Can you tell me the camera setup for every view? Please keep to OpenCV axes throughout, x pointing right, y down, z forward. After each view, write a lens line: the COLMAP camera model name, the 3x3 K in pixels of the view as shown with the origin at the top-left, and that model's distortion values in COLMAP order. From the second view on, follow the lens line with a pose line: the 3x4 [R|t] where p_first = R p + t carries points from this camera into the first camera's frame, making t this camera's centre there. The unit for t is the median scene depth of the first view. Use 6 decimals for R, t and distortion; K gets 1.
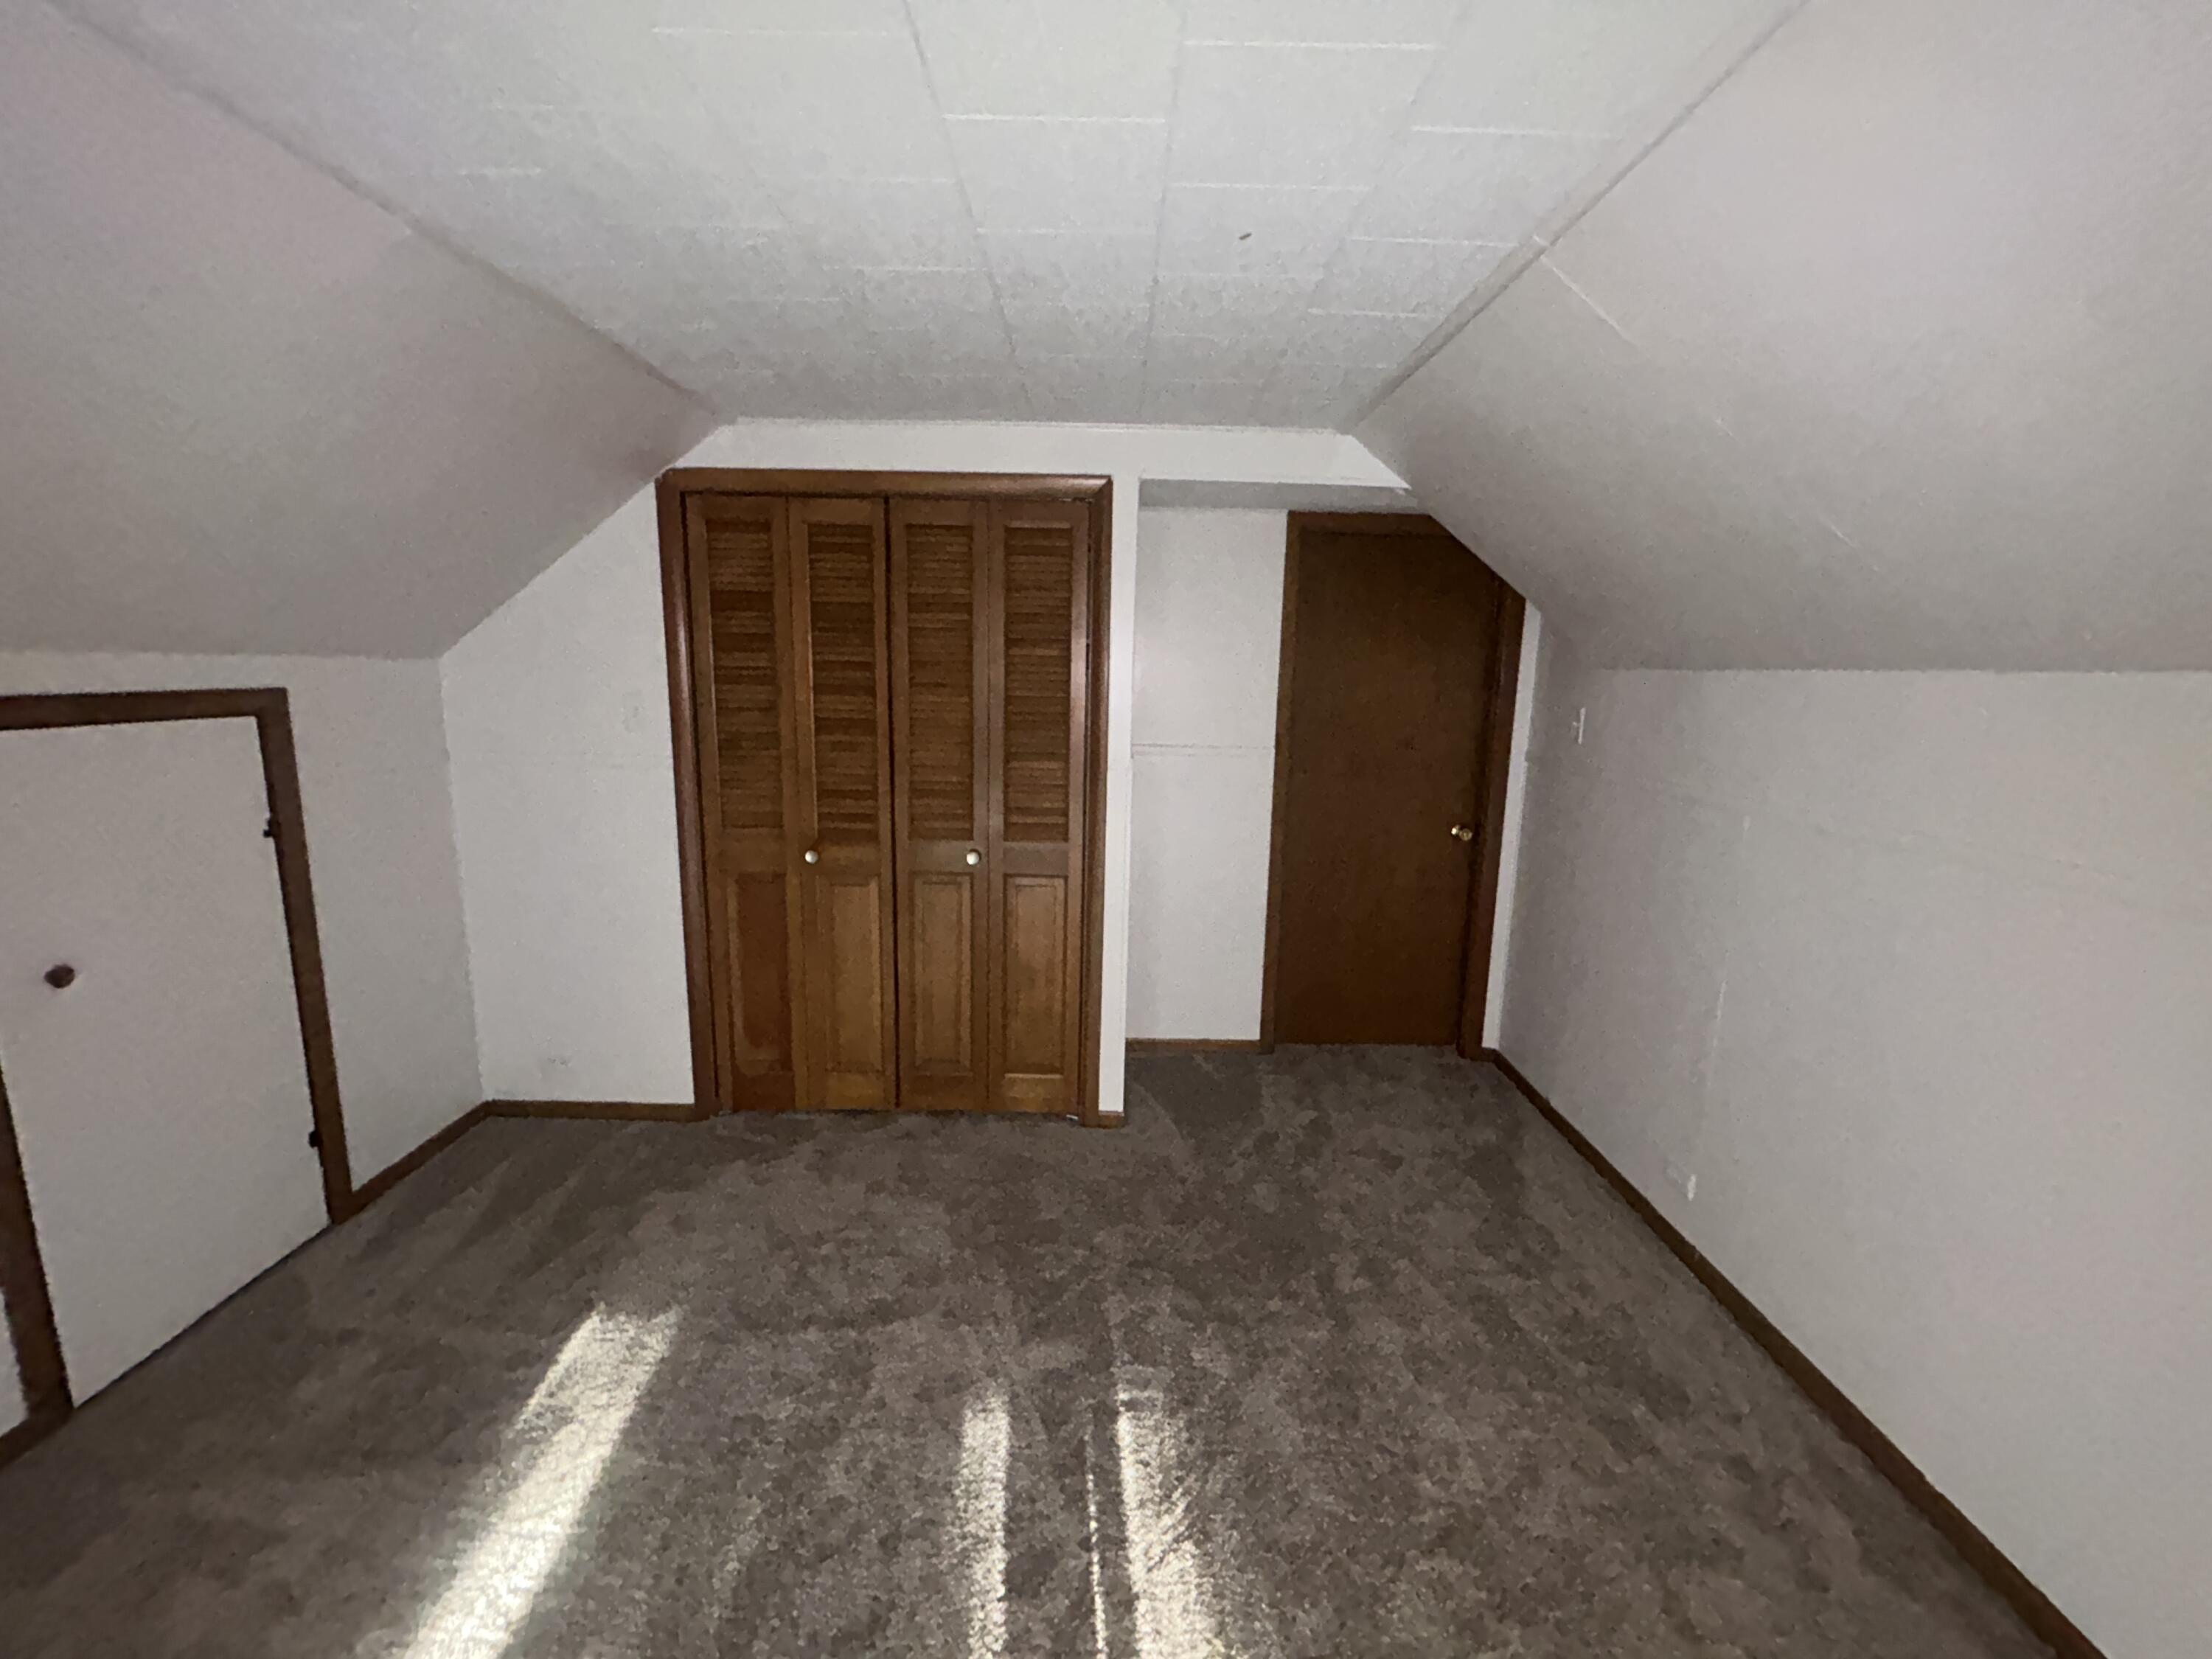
lens RADIAL K [[900.4, 0, 1118.2], [0, 900.4, 830.4], [0, 0, 1]] dist [-0.001899, 0.001558]
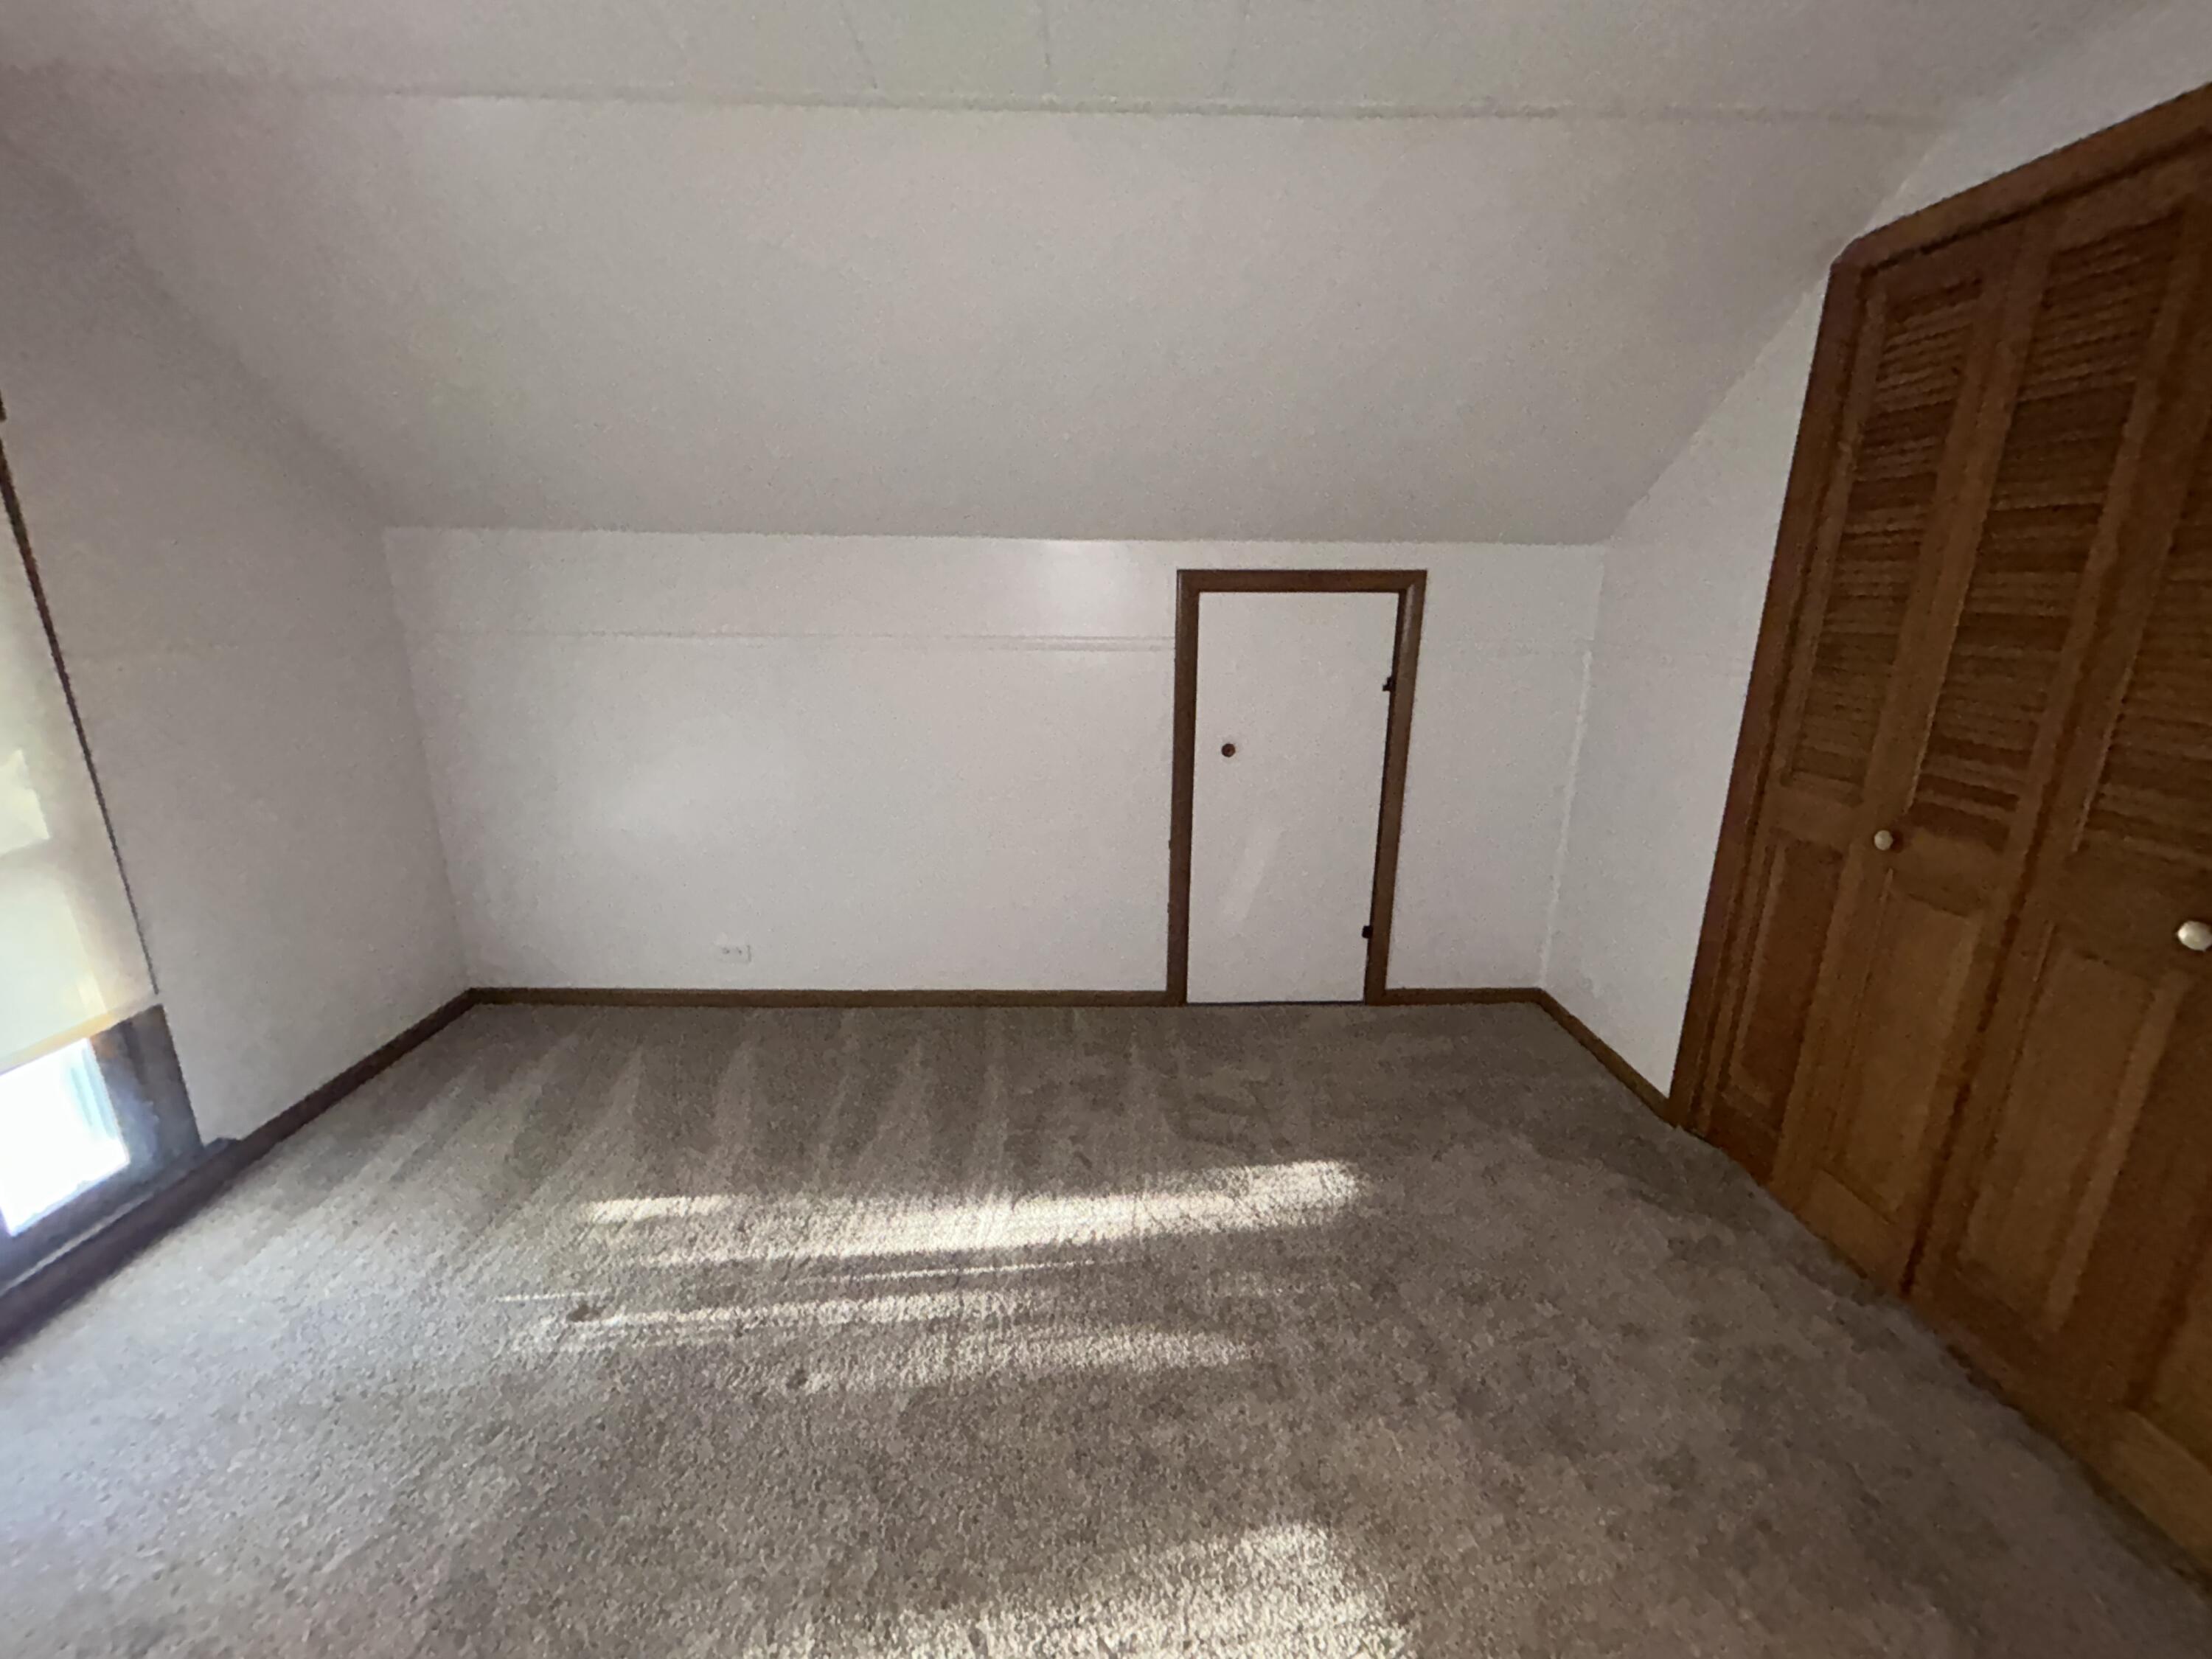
lens RADIAL K [[900.4, 0, 1084.7], [0, 900.4, 823.2], [0, 0, 1]] dist [-0.001899, 0.001558]
pose [[0.017222, 0.243117, -0.969844, 0.266495], [-0.182161, 0.954517, 0.236040, -0.029719], [0.983118, 0.172603, 0.060725, 0.441370]]
